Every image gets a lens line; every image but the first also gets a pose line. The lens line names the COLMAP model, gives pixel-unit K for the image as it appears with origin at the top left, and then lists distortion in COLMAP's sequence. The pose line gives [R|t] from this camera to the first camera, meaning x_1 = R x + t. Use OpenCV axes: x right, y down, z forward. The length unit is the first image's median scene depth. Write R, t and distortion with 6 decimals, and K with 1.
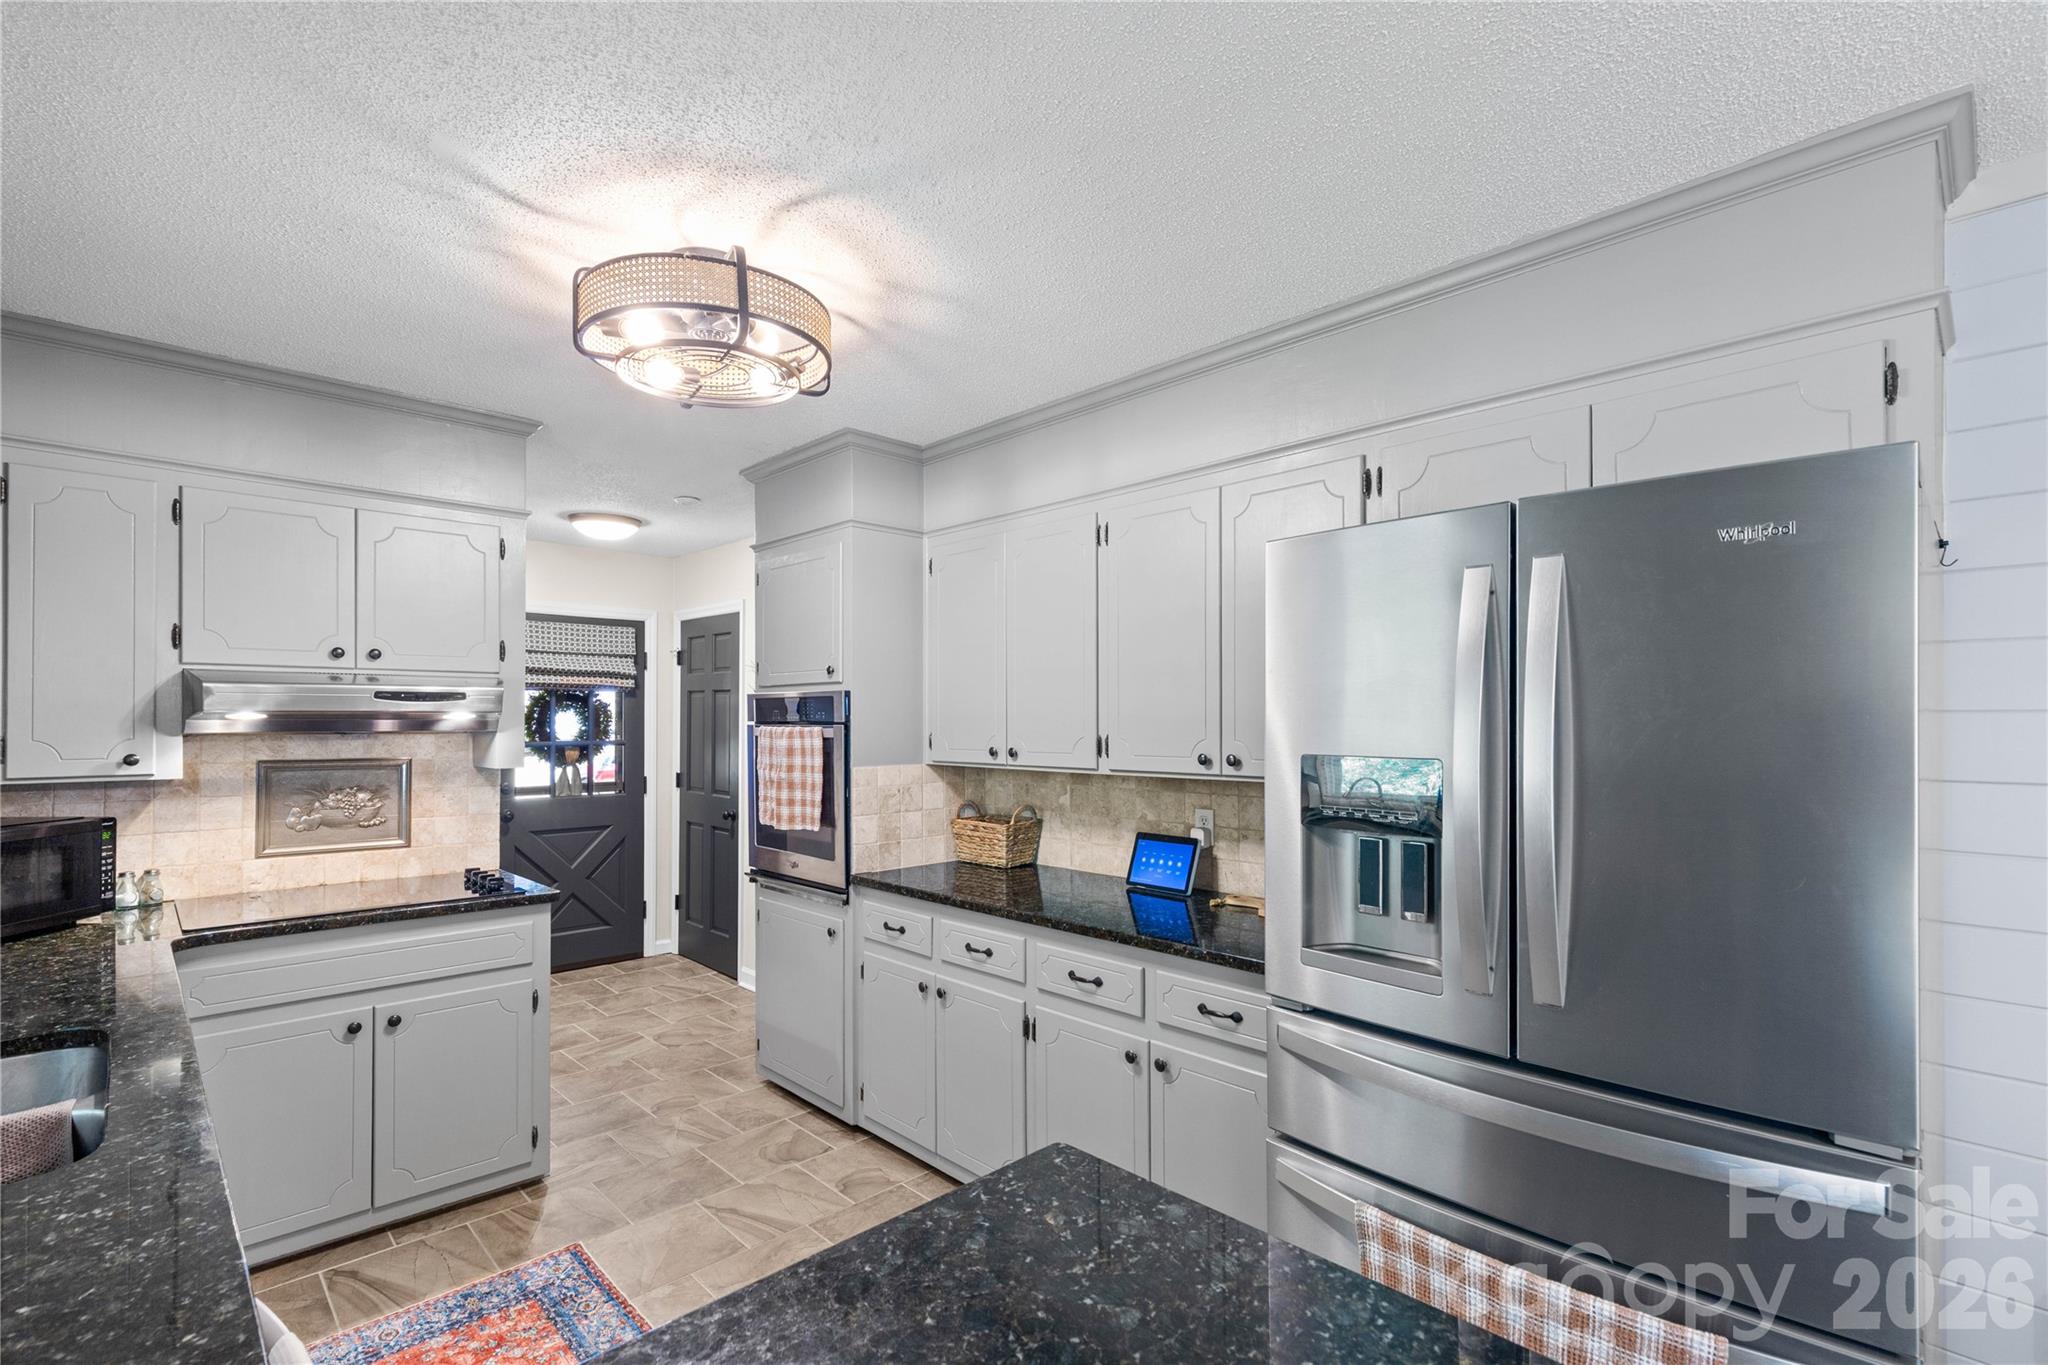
lens RADIAL K [[930.1, 0, 1038.0], [0, 930.1, 711.9], [0, 0, 1]] dist [0.009871, -0.001351]
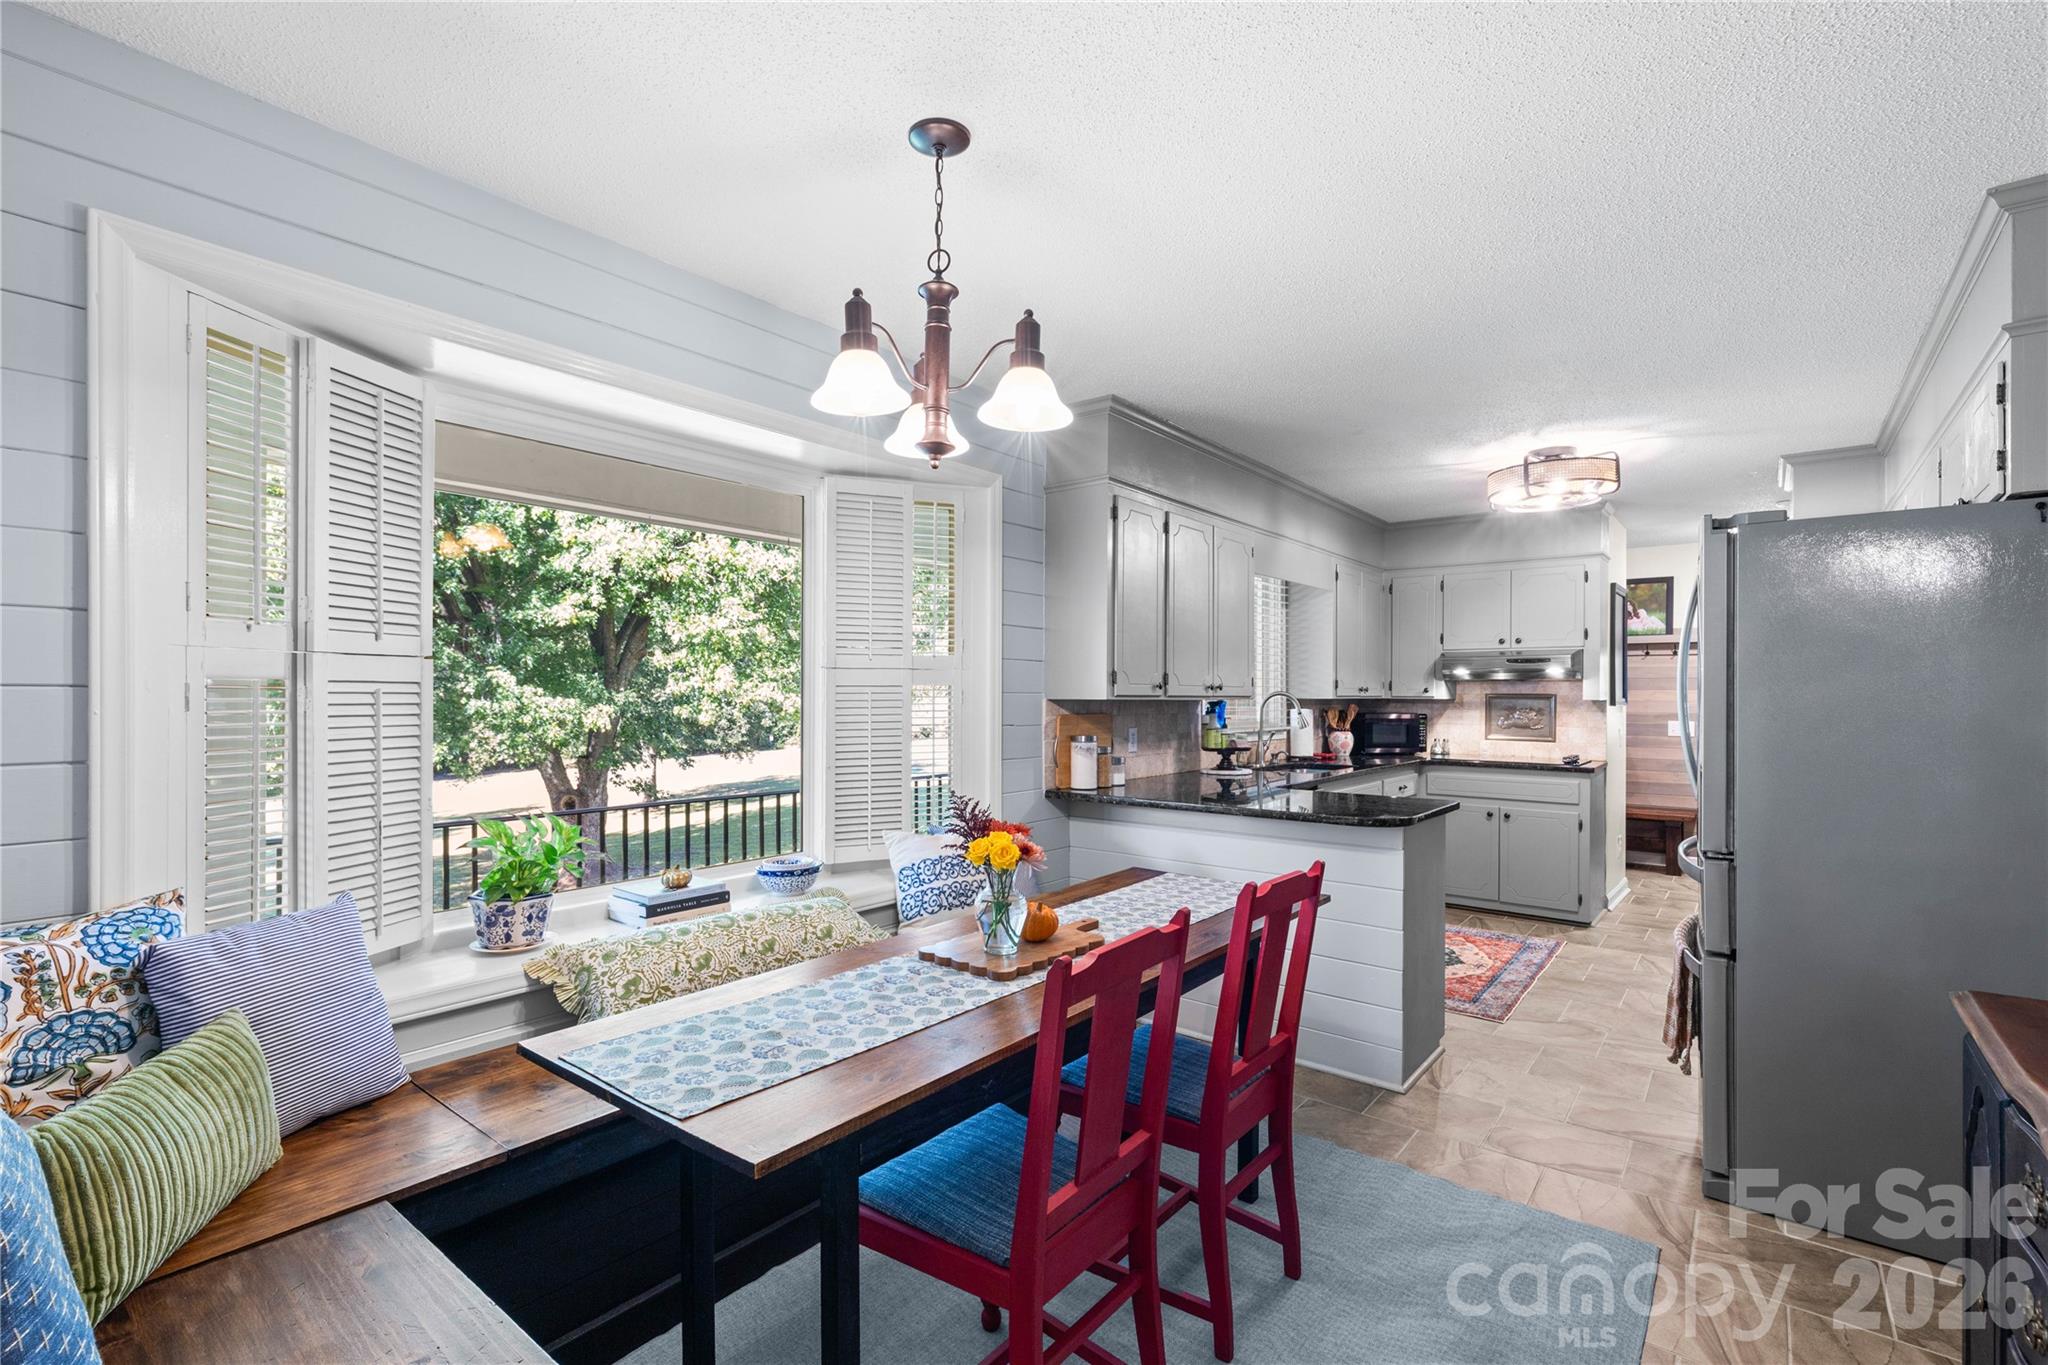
lens RADIAL K [[930.1, 0, 1010.9], [0, 930.1, 702.4], [0, 0, 1]] dist [0.009871, -0.001351]
pose [[0.112889, 0.011484, -0.993541, 1.176953], [0.006695, 0.999902, 0.012318, 0.039618], [0.993585, -0.008043, 0.112801, -0.319254]]
